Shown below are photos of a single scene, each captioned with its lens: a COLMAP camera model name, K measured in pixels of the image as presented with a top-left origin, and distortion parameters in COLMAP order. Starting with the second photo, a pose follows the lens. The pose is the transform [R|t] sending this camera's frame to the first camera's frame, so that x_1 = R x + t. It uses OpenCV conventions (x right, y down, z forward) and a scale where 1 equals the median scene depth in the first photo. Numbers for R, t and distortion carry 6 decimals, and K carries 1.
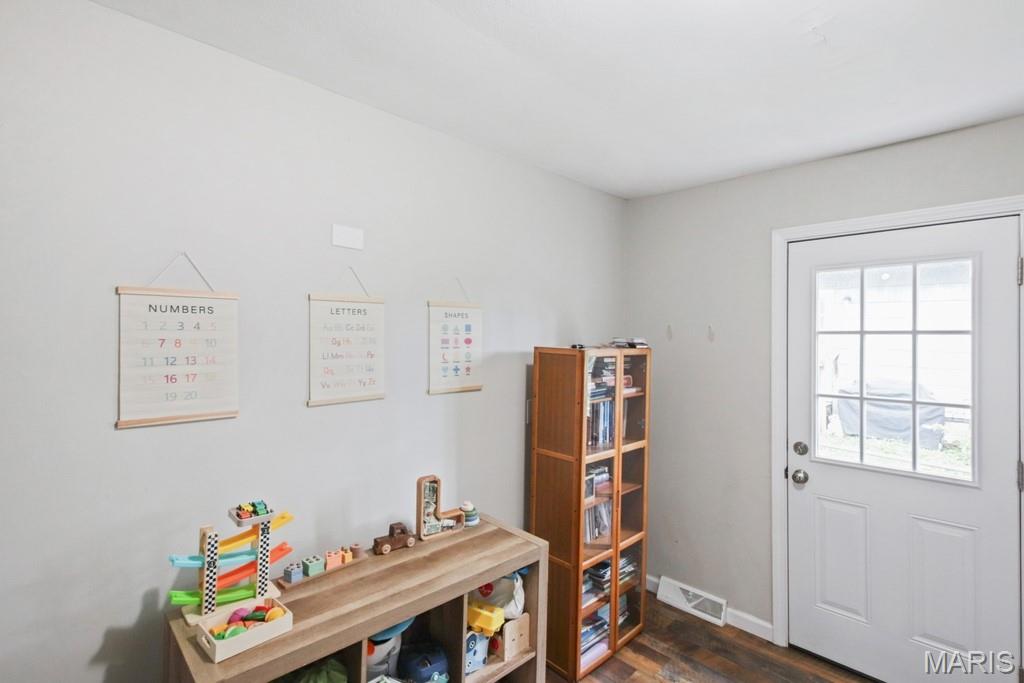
lens RADIAL K [[490.4, 0, 508.4], [0, 490.4, 334.5], [0, 0, 1]] dist [0.010612, -0.007015]
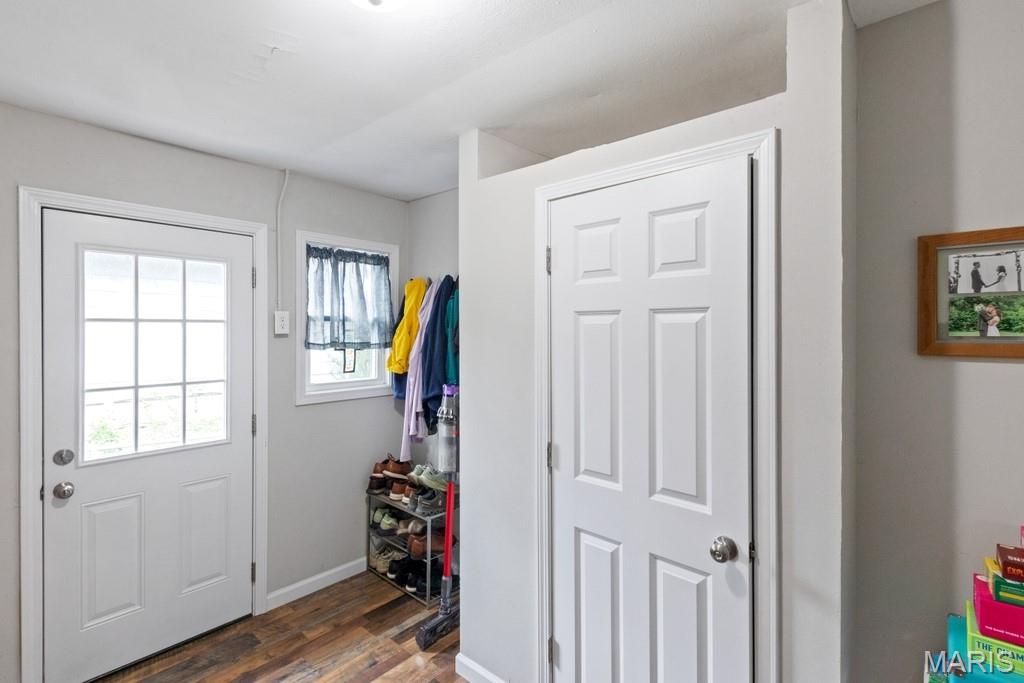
lens RADIAL K [[490.4, 0, 507.7], [0, 490.4, 335.8], [0, 0, 1]] dist [0.010612, -0.007015]
pose [[-0.092205, -0.019098, 0.995557, -0.322700], [-0.010525, 0.999779, 0.018204, 0.000777], [-0.995684, -0.008800, -0.092386, 0.334147]]
